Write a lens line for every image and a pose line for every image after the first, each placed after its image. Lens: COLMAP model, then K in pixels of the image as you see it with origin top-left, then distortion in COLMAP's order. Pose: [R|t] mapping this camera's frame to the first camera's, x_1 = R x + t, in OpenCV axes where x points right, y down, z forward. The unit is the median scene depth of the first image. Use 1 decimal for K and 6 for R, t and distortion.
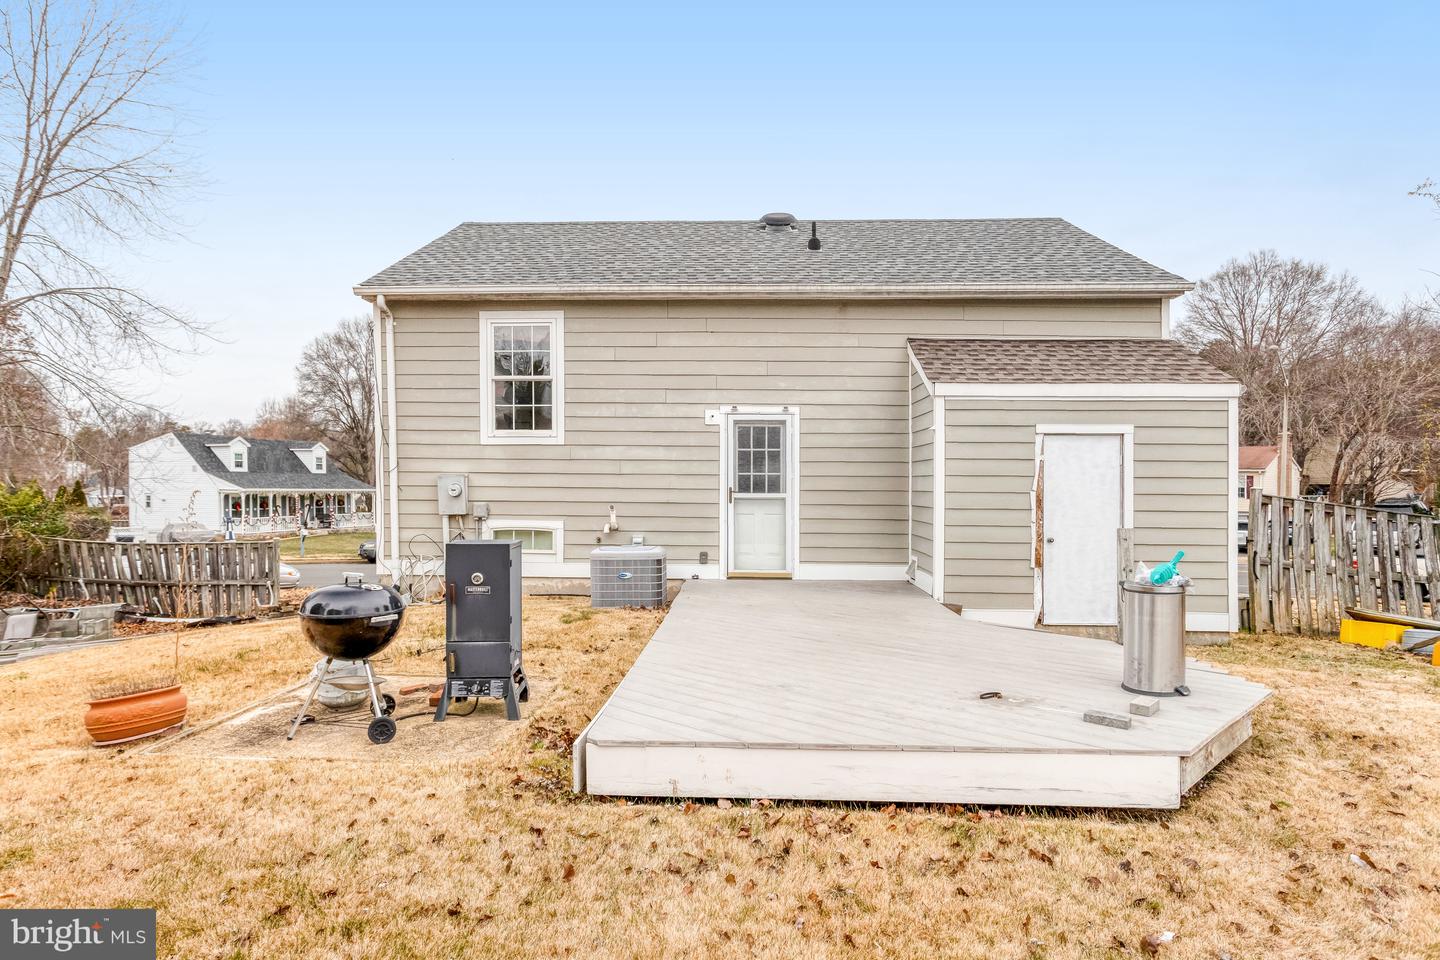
lens RADIAL K [[818.7, 0, 720.0], [0, 818.7, 480.0], [0, 0, 1]] dist [0.000465, 0.001675]
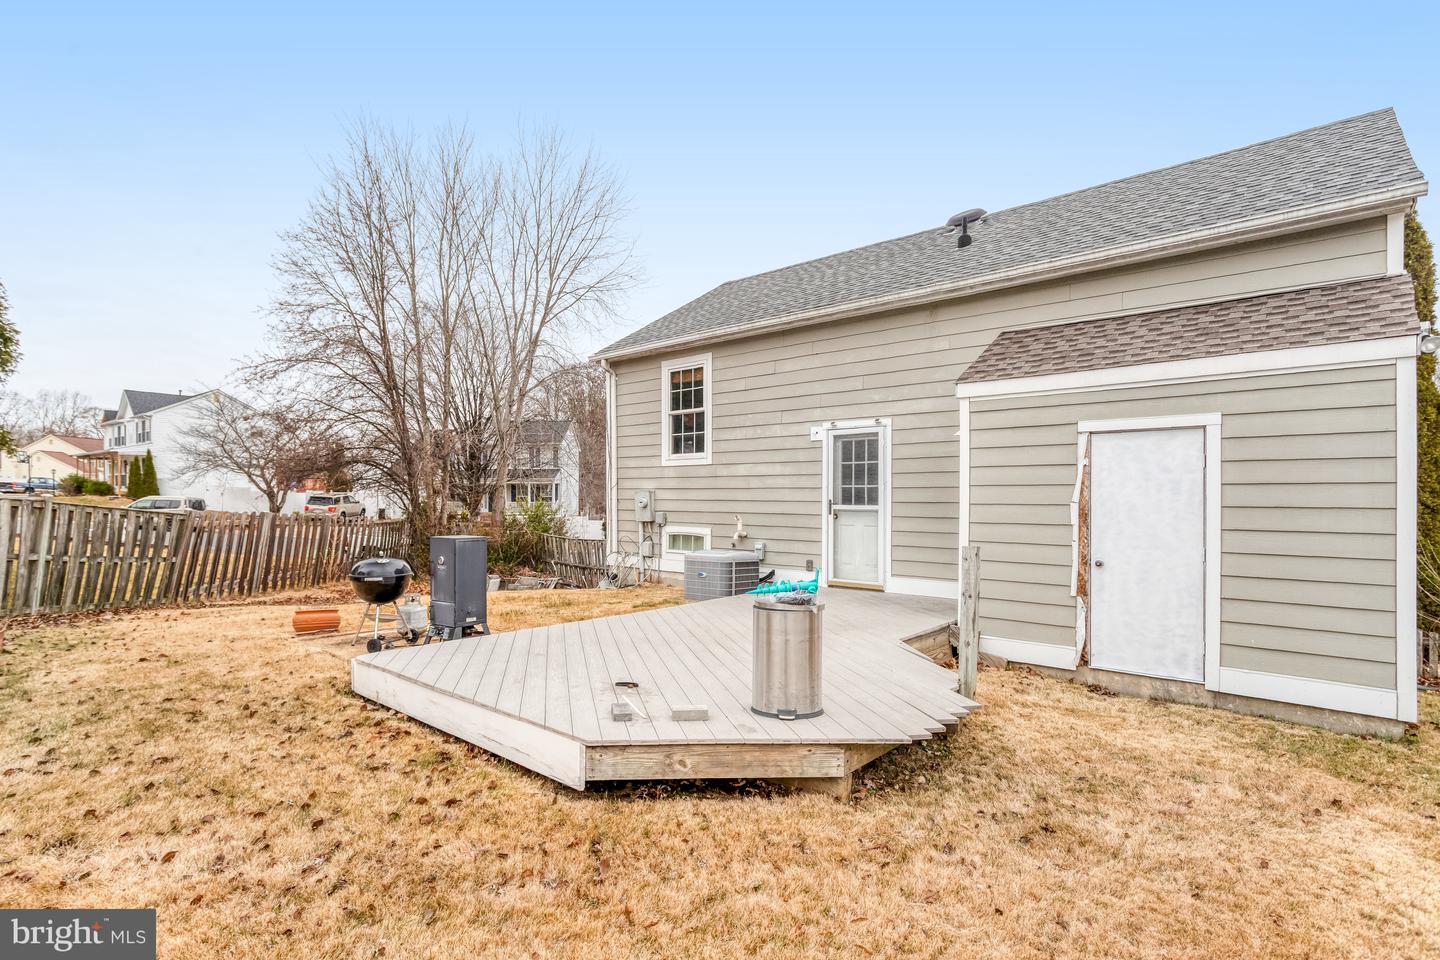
lens RADIAL K [[818.7, 0, 720.0], [0, 818.7, 480.0], [0, 0, 1]] dist [0.000465, 0.001675]
pose [[0.720855, -0.019857, -0.692801, 0.639928], [0.007949, 0.999761, -0.020384, 0.004238], [0.693040, 0.009187, 0.720840, 0.146602]]
